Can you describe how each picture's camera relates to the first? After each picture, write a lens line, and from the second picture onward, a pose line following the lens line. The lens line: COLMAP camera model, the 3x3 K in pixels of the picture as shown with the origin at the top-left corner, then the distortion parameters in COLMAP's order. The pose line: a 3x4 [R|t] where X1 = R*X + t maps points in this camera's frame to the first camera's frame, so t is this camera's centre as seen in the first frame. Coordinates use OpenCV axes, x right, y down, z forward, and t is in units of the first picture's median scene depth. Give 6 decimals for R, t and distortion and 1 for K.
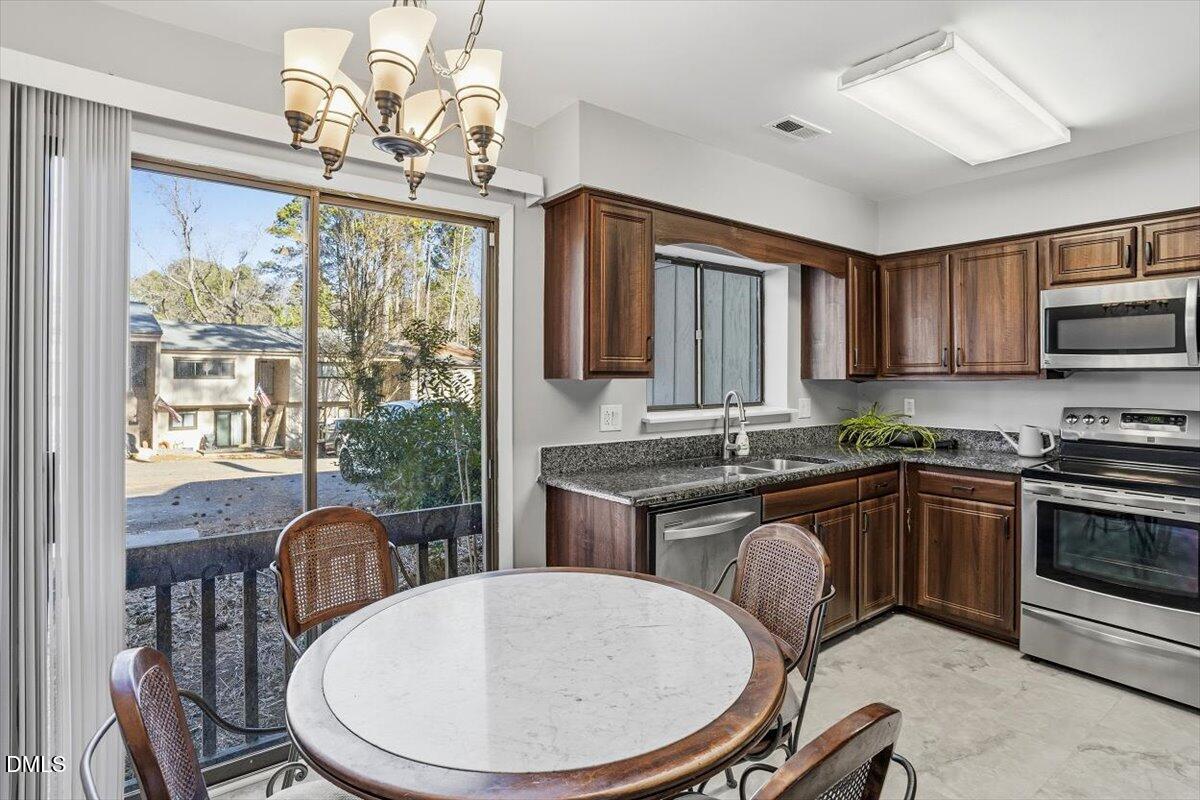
lens RADIAL K [[617.0, 0, 616.5], [0, 617.0, 374.0], [0, 0, 1]] dist [-0.037719, 0.031934]
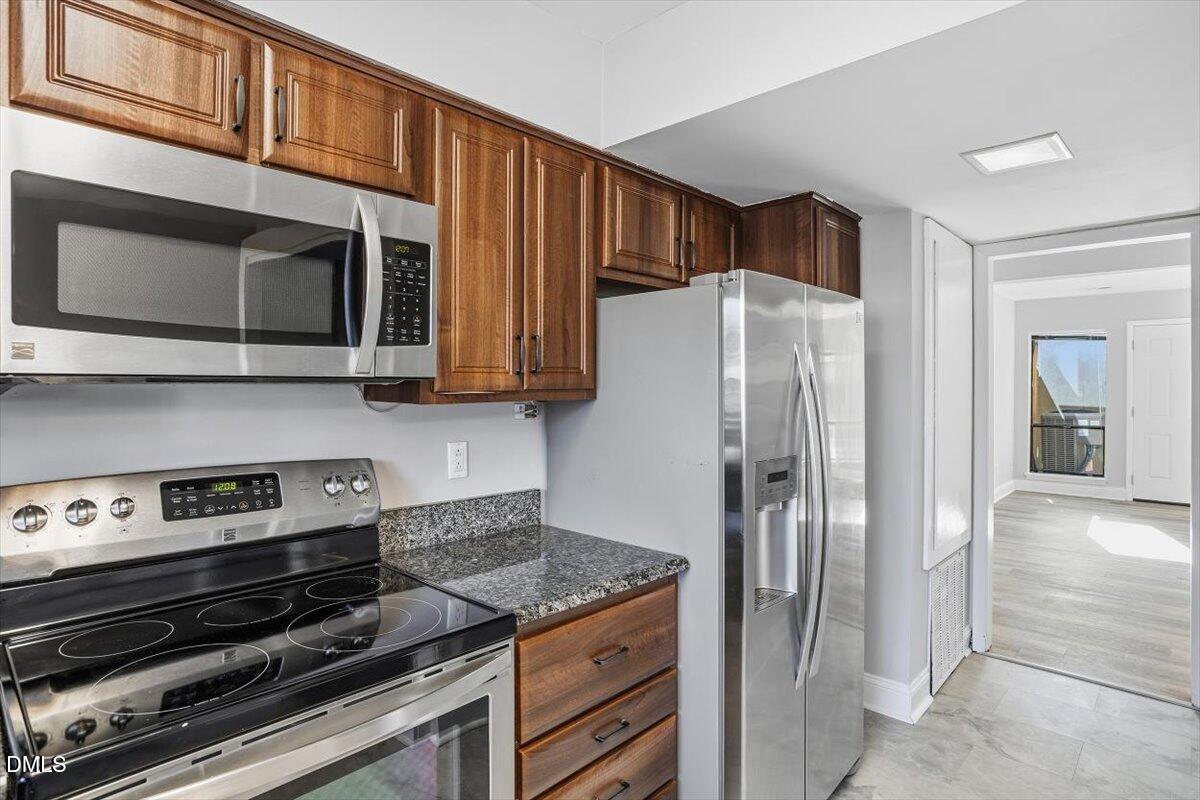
lens RADIAL K [[635.3, 0, 602.0], [0, 635.3, 386.9], [0, 0, 1]] dist [-0.040408, 0.035354]
pose [[-0.135359, -0.003957, 0.990789, 0.336378], [-0.005861, 0.999978, 0.003193, -0.004564], [-0.990779, -0.005375, -0.135380, 0.706693]]
